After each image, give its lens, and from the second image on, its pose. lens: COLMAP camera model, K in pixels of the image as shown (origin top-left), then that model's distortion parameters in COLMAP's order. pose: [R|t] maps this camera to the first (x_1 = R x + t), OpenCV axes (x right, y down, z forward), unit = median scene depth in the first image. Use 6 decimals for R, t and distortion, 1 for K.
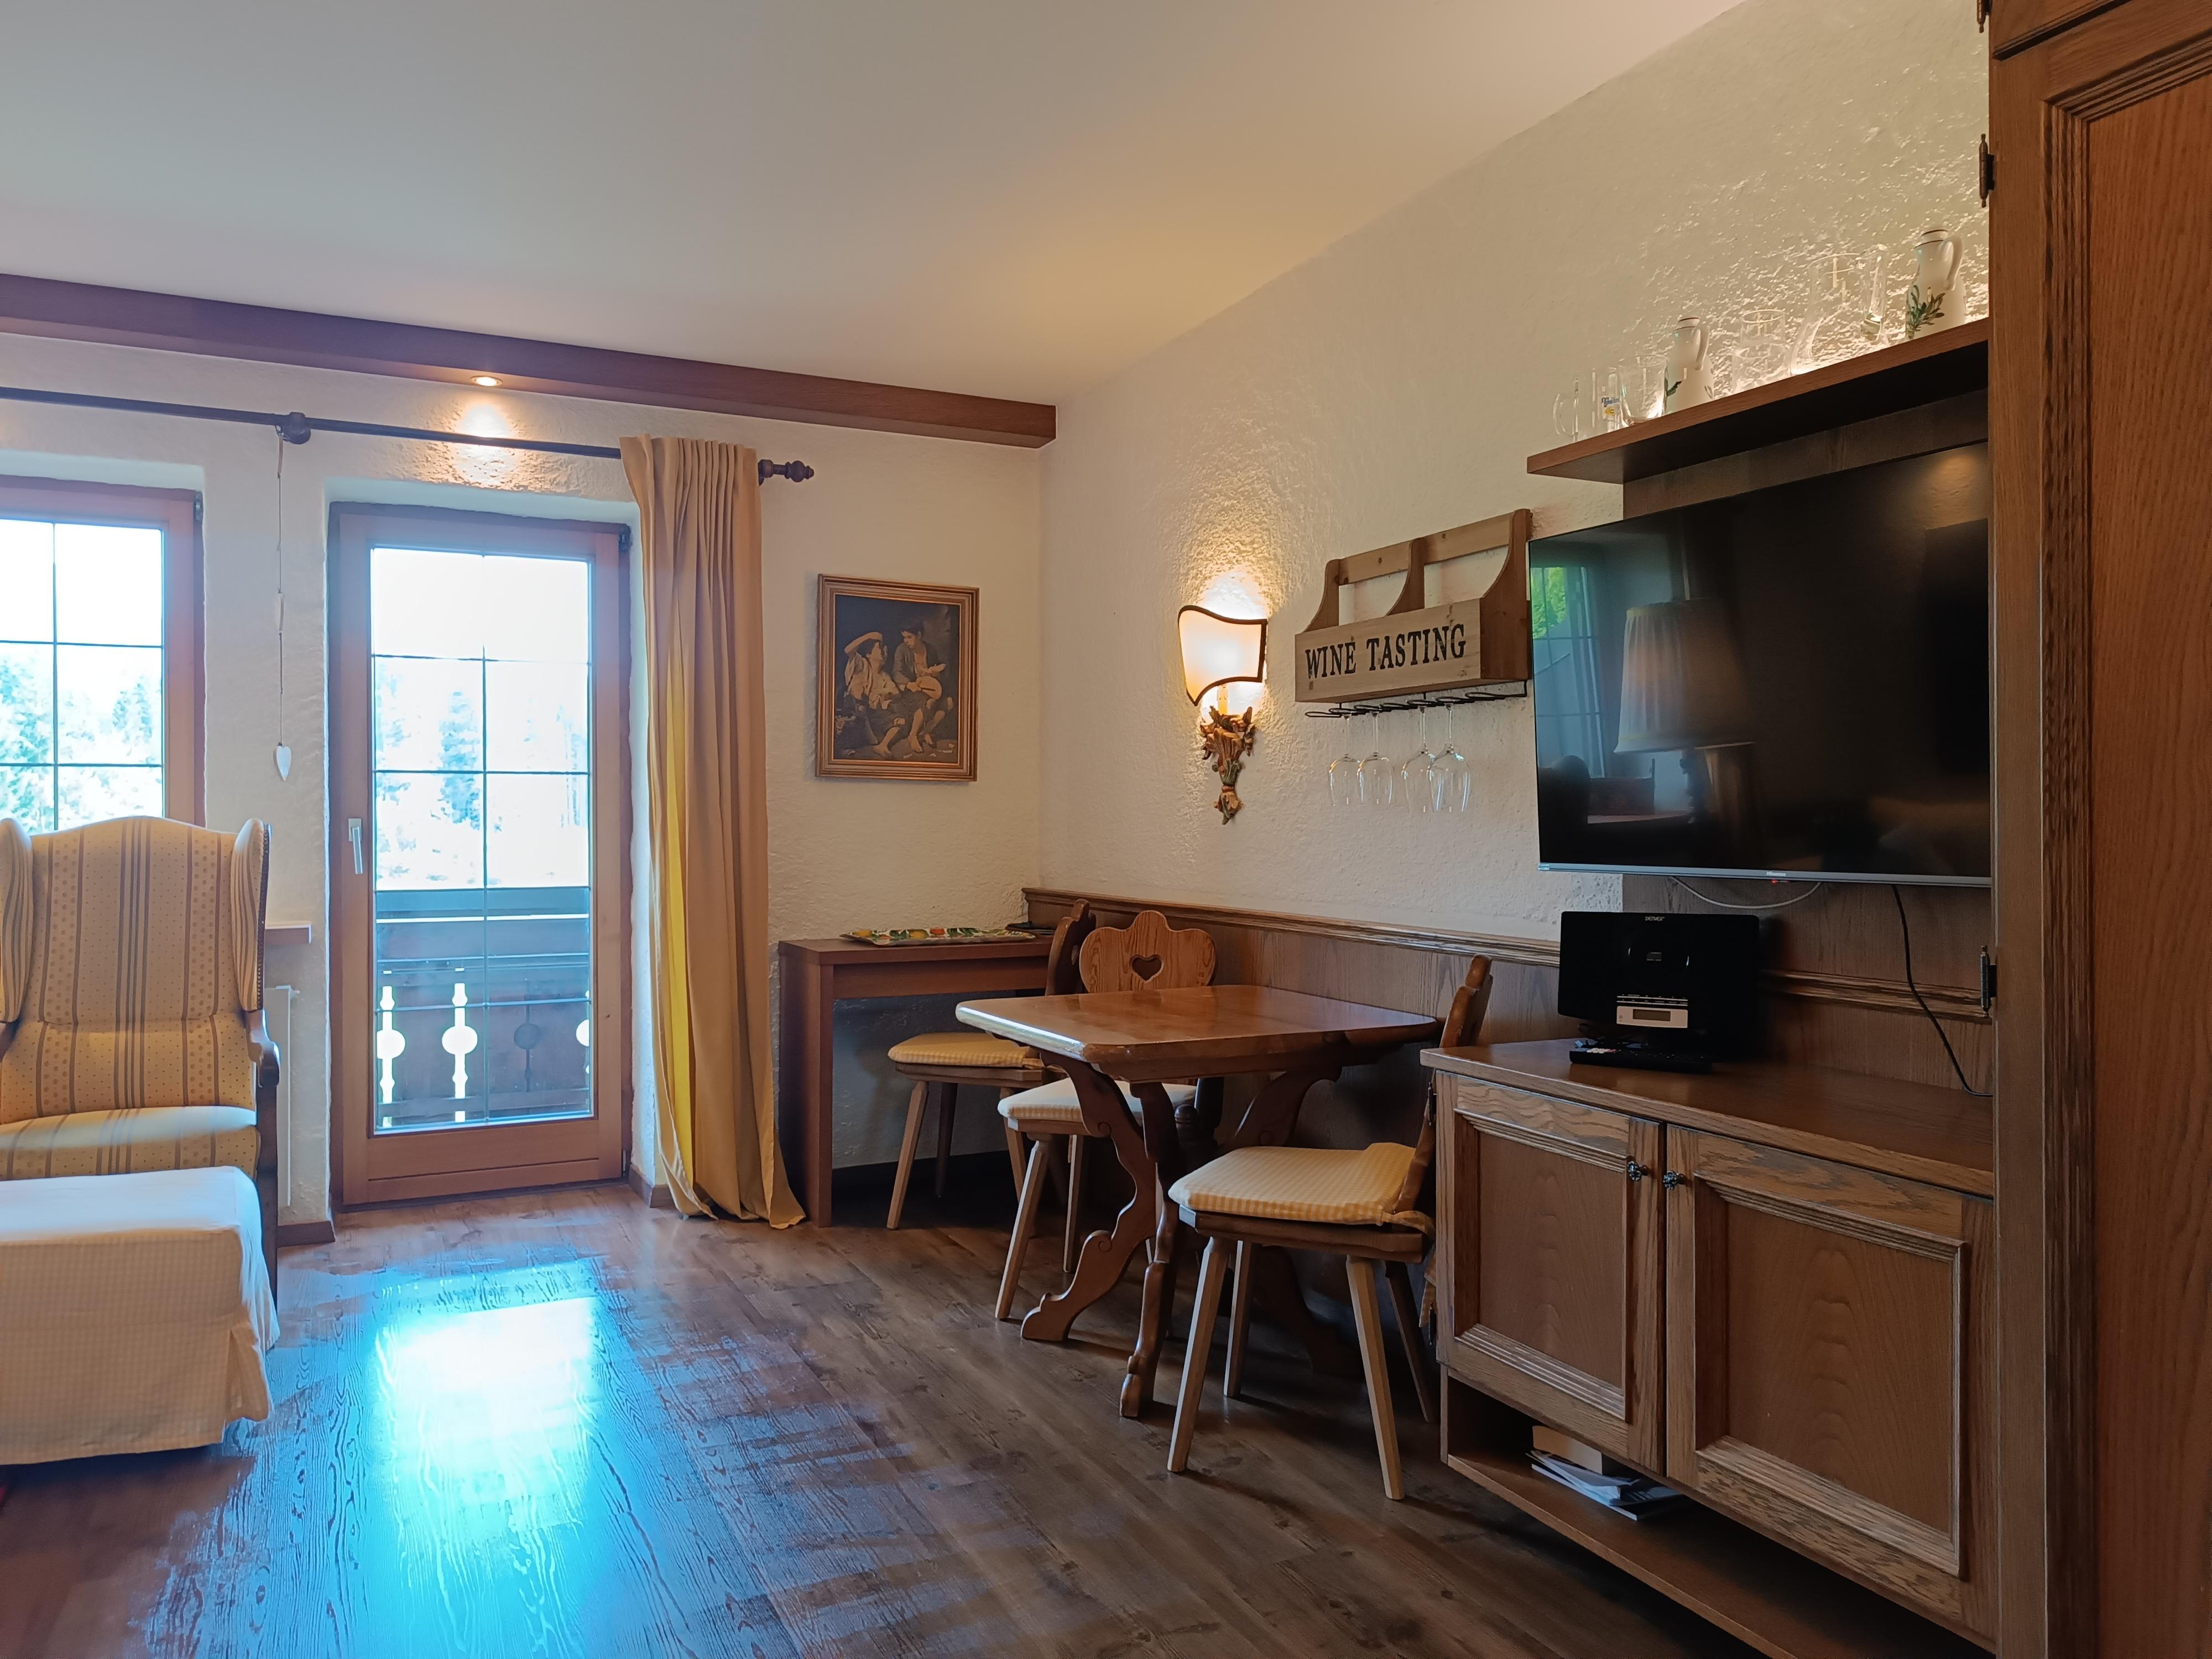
lens RADIAL K [[1580.7, 0, 1110.3], [0, 1580.7, 831.4], [0, 0, 1]] dist [0.009199, -0.008389]
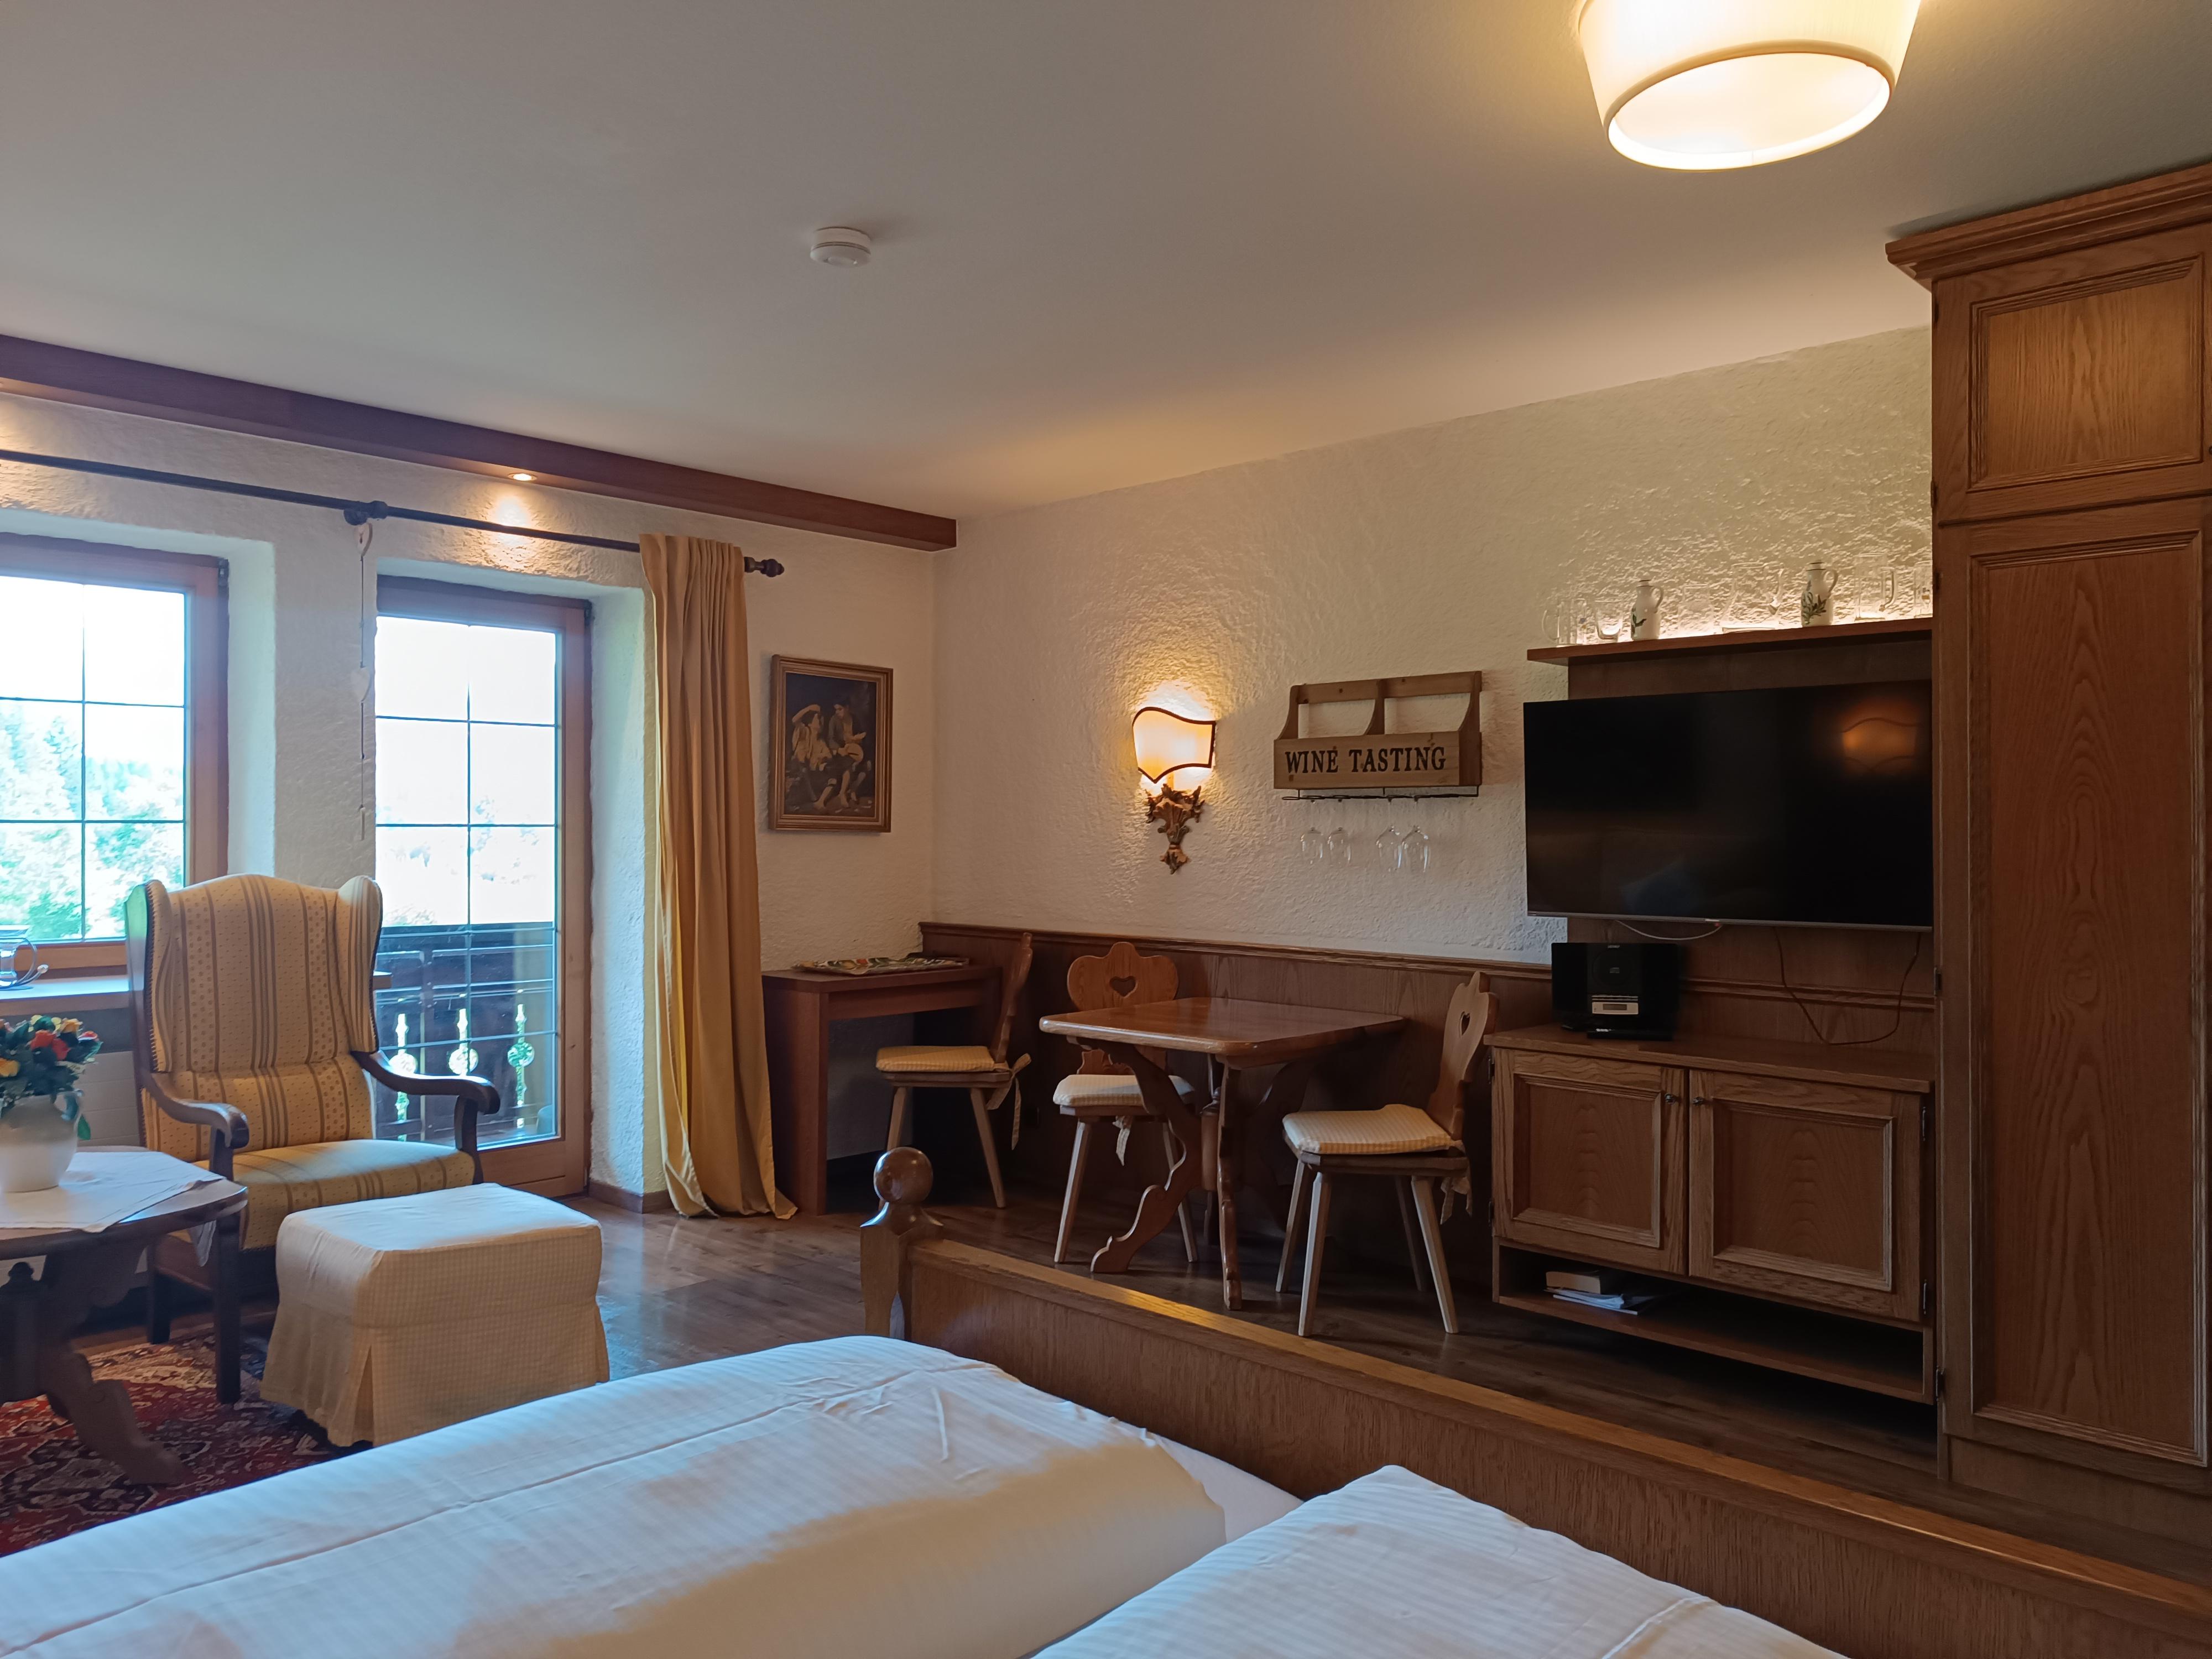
lens RADIAL K [[1580.7, 0, 1095.3], [0, 1580.7, 830.7], [0, 0, 1]] dist [0.009199, -0.008389]
pose [[0.935143, 0.002977, 0.354259, -0.458610], [-0.000980, 0.999983, -0.005817, -0.033673], [-0.354270, 0.005093, 0.935129, -0.200521]]
